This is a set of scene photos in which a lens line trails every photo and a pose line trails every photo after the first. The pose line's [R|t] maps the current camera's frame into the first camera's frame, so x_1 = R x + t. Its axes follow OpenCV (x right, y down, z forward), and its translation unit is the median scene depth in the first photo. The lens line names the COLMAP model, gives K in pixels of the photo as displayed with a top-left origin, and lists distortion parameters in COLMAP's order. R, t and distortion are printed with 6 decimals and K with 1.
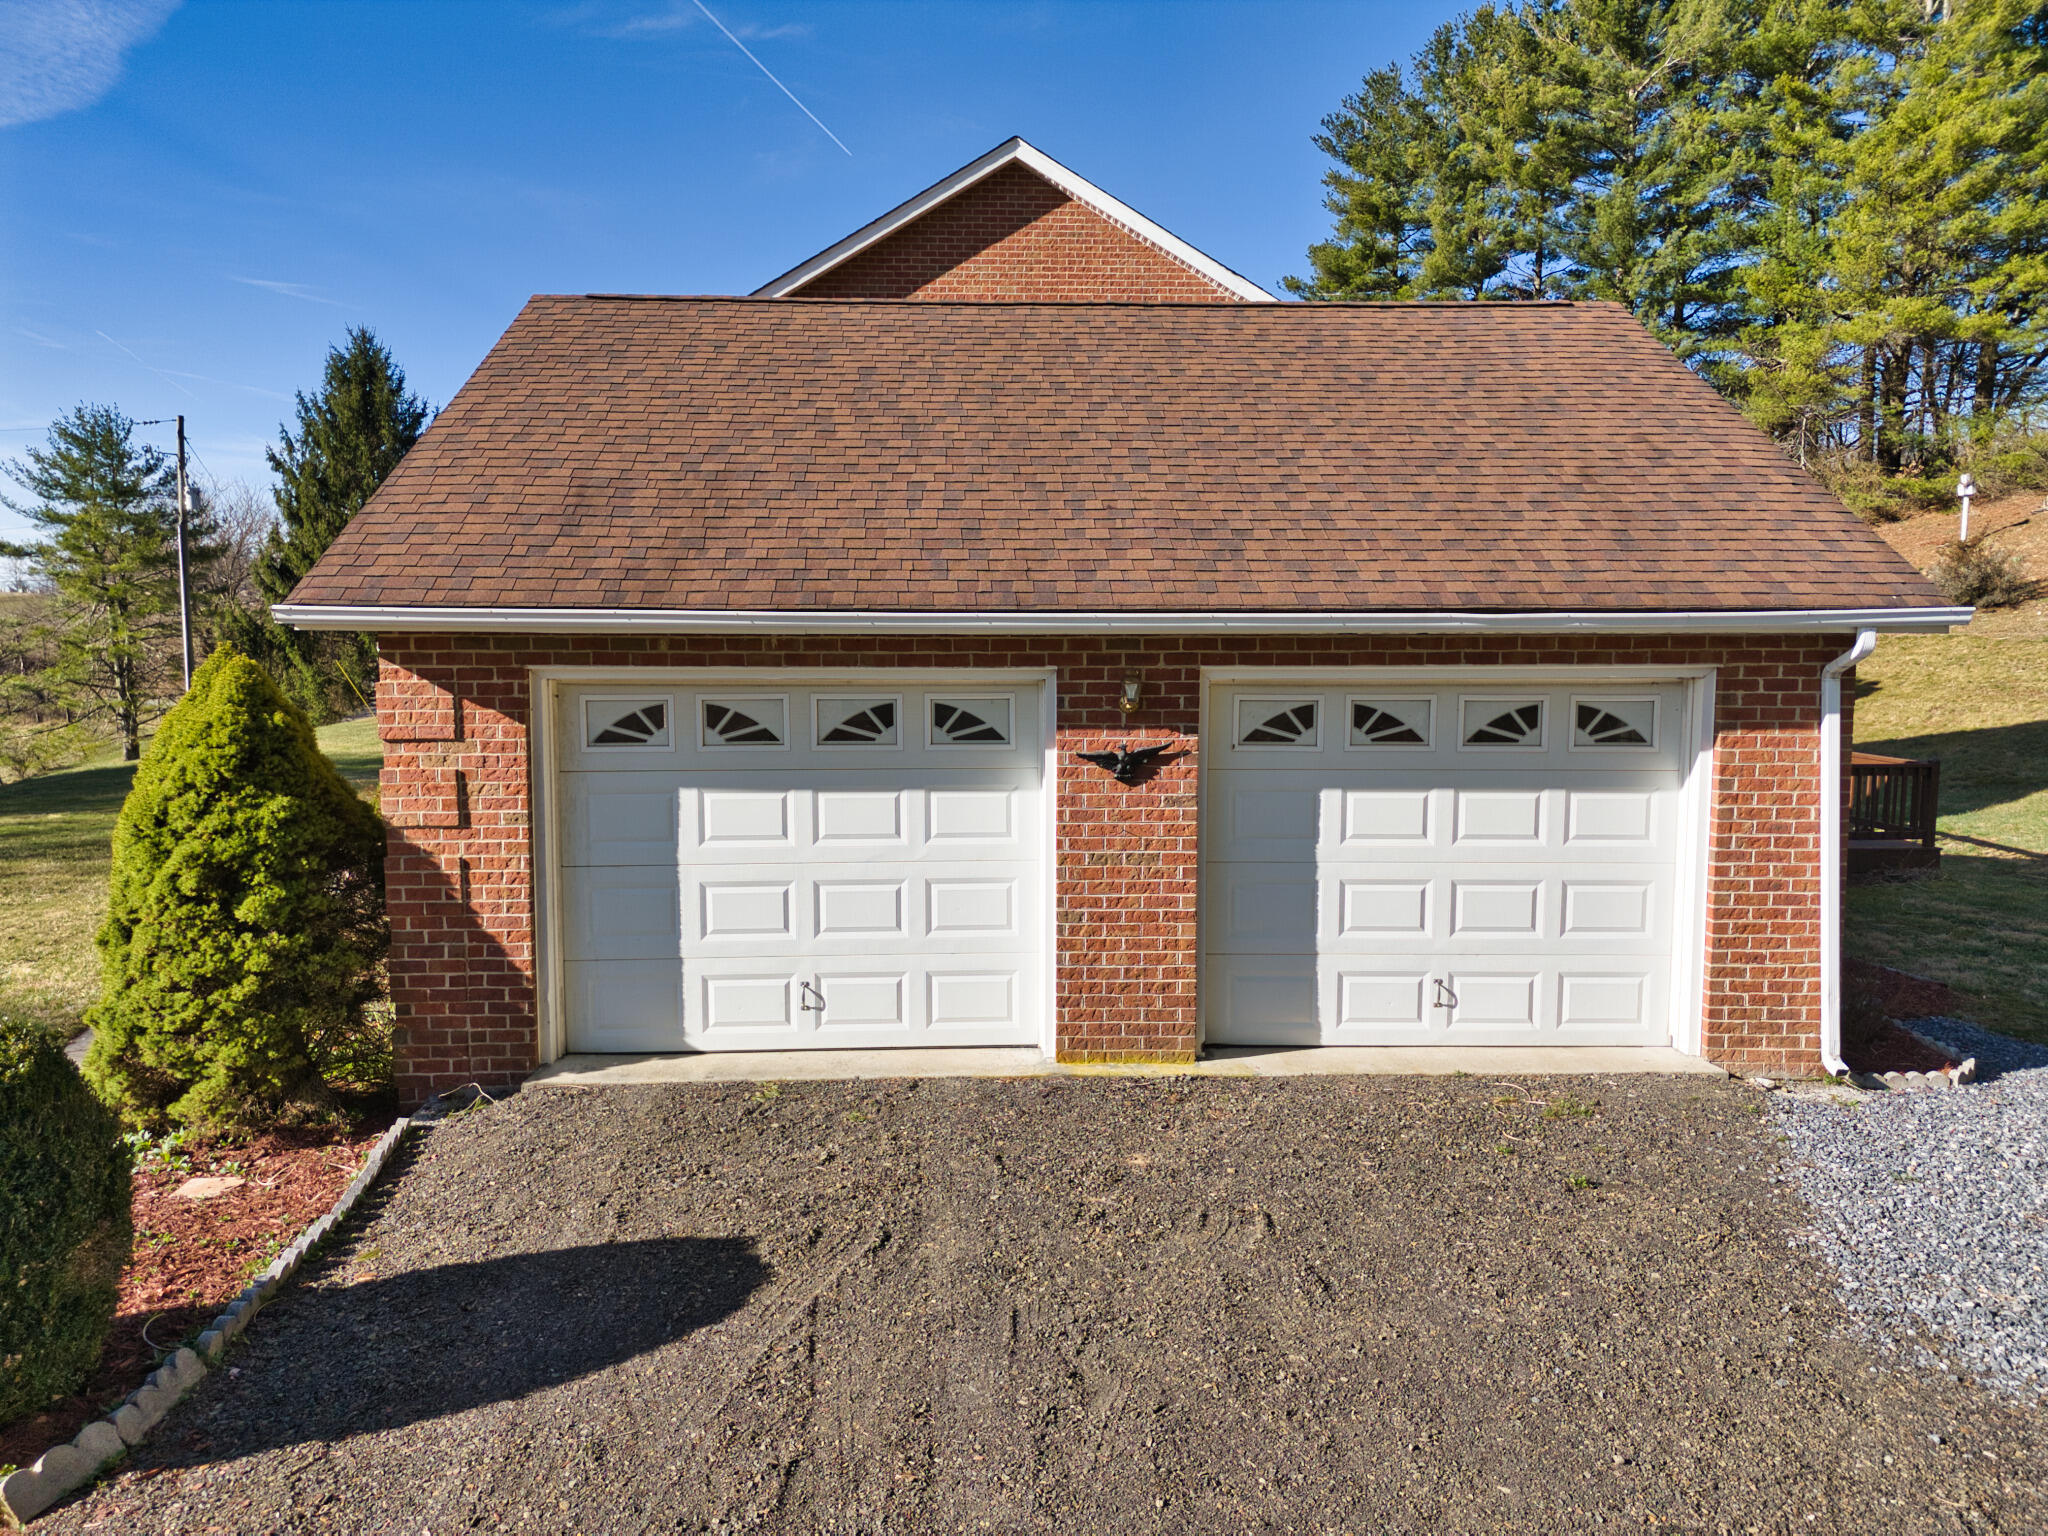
lens RADIAL K [[1429.2, 0, 1024.0], [0, 1429.2, 768.0], [0, 0, 1]] dist [0.069058, -0.082297]
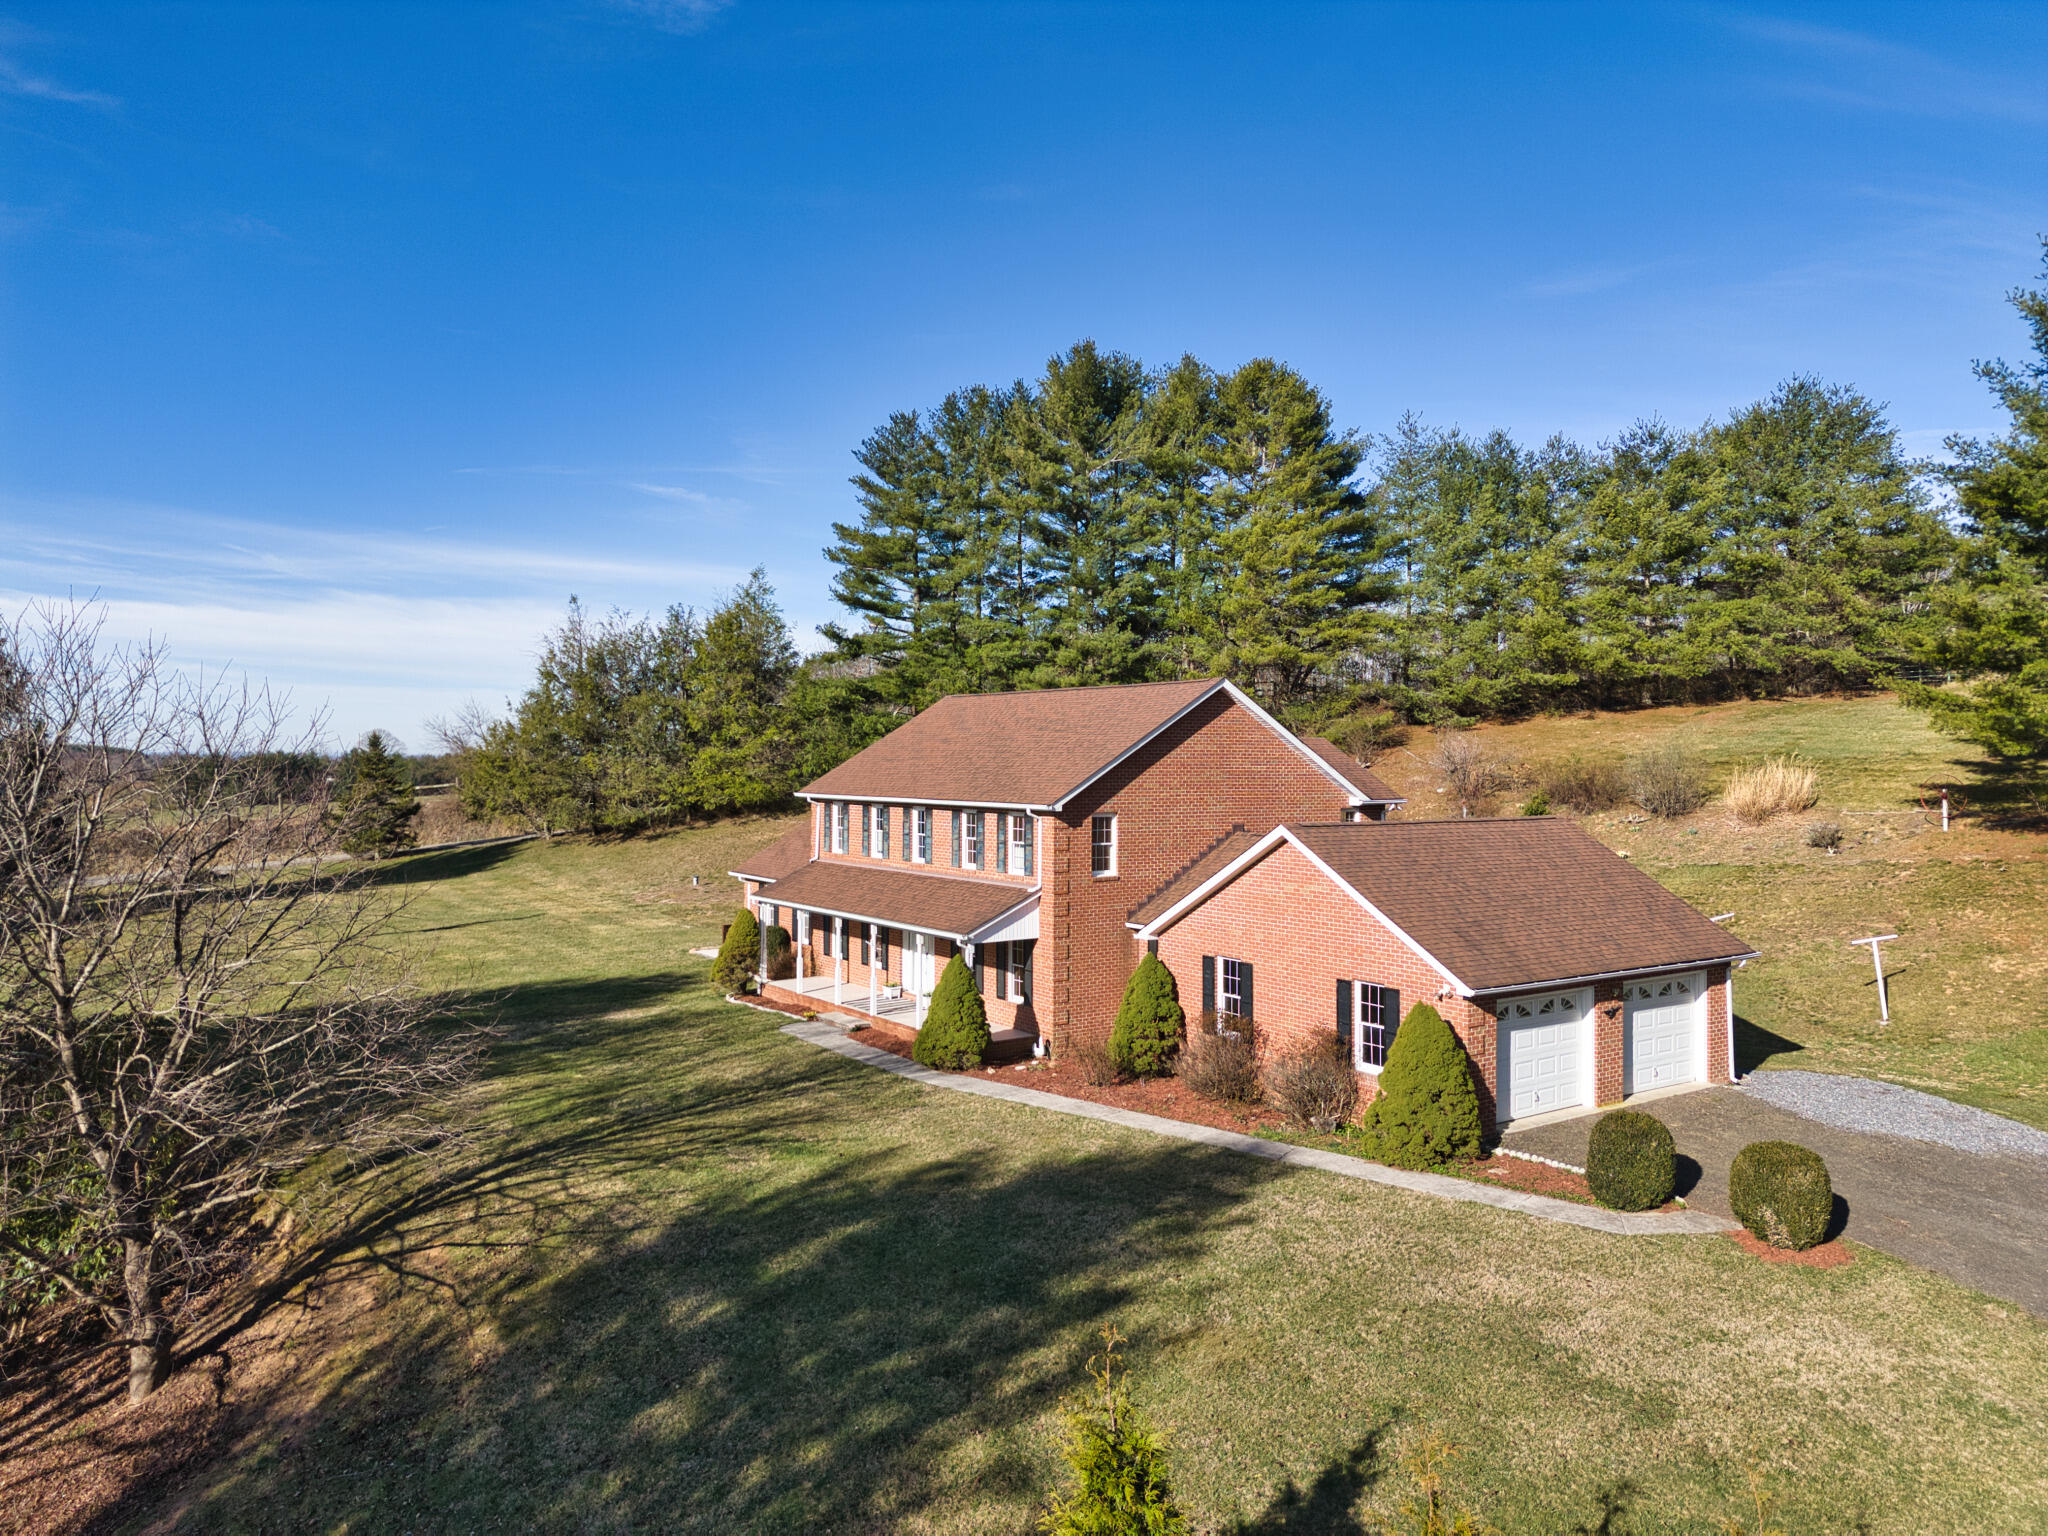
lens RADIAL K [[1425.6, 0, 1026.5], [0, 1425.6, 759.9], [0, 0, 1]] dist [0.077769, -0.073274]
pose [[0.833060, 0.002095, 0.553178, -0.455908], [0.045741, 0.996307, -0.072658, -0.063601], [-0.551288, 0.085831, 0.829888, -0.169181]]
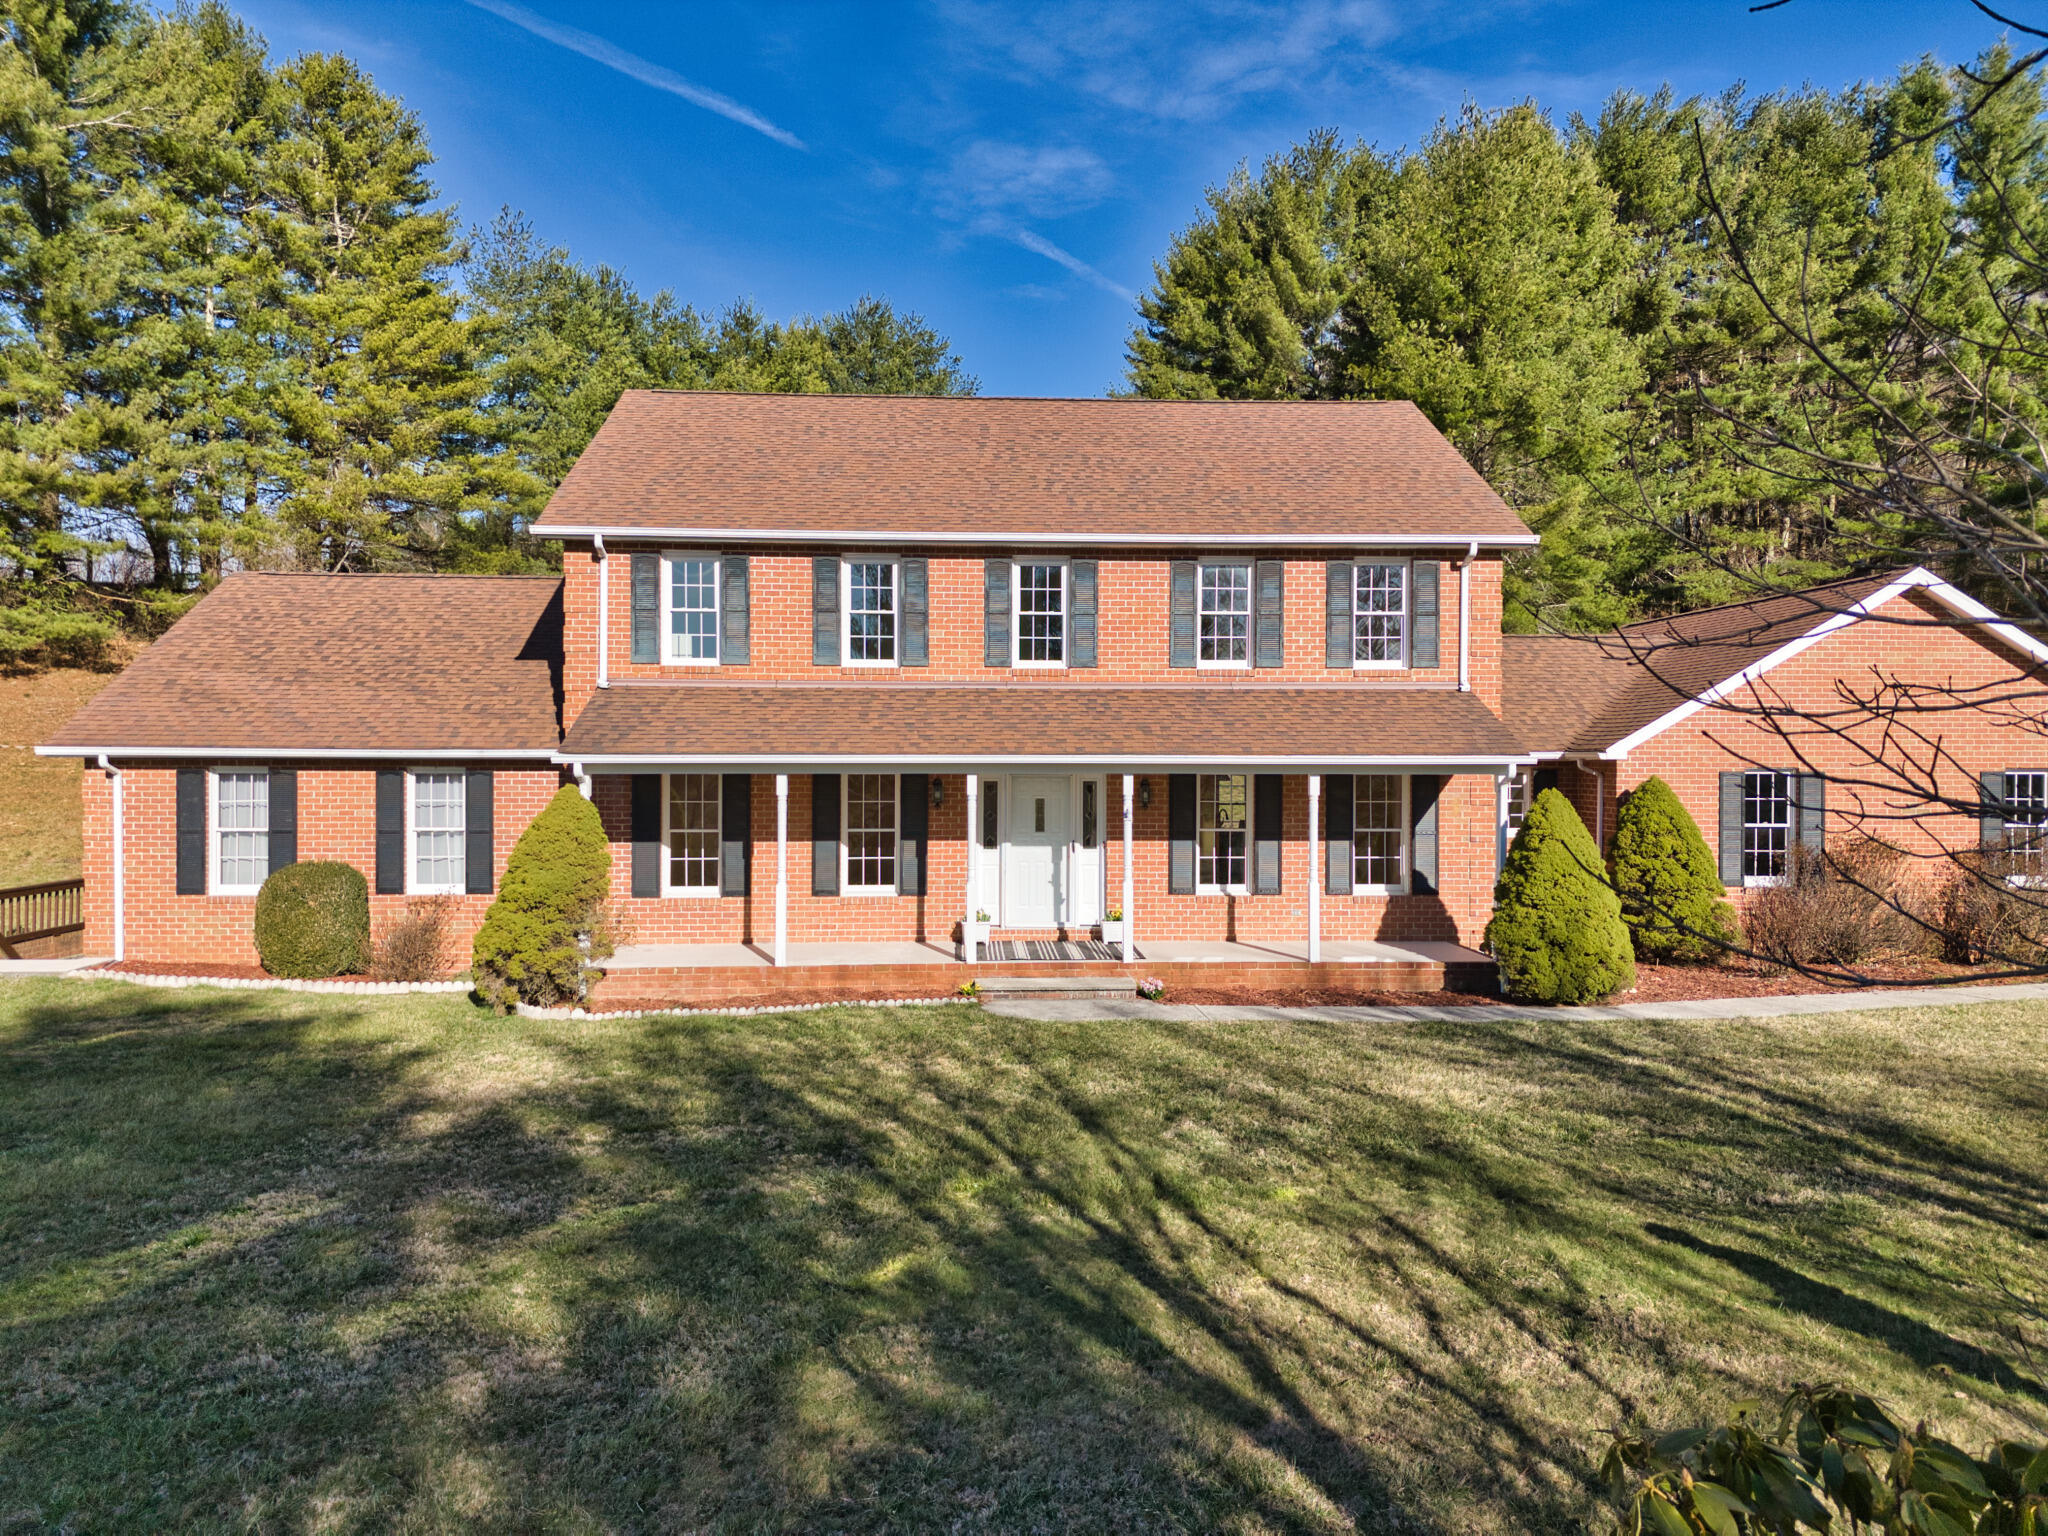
lens RADIAL K [[1442.2, 0, 1029.2], [0, 1442.2, 755.9], [0, 0, 1]] dist [0.053328, -0.030651]
pose [[-0.020860, -0.002901, 0.999778, -0.470861], [0.087730, 0.996133, 0.004721, -0.046041], [-0.995926, 0.087809, -0.020525, 0.481726]]
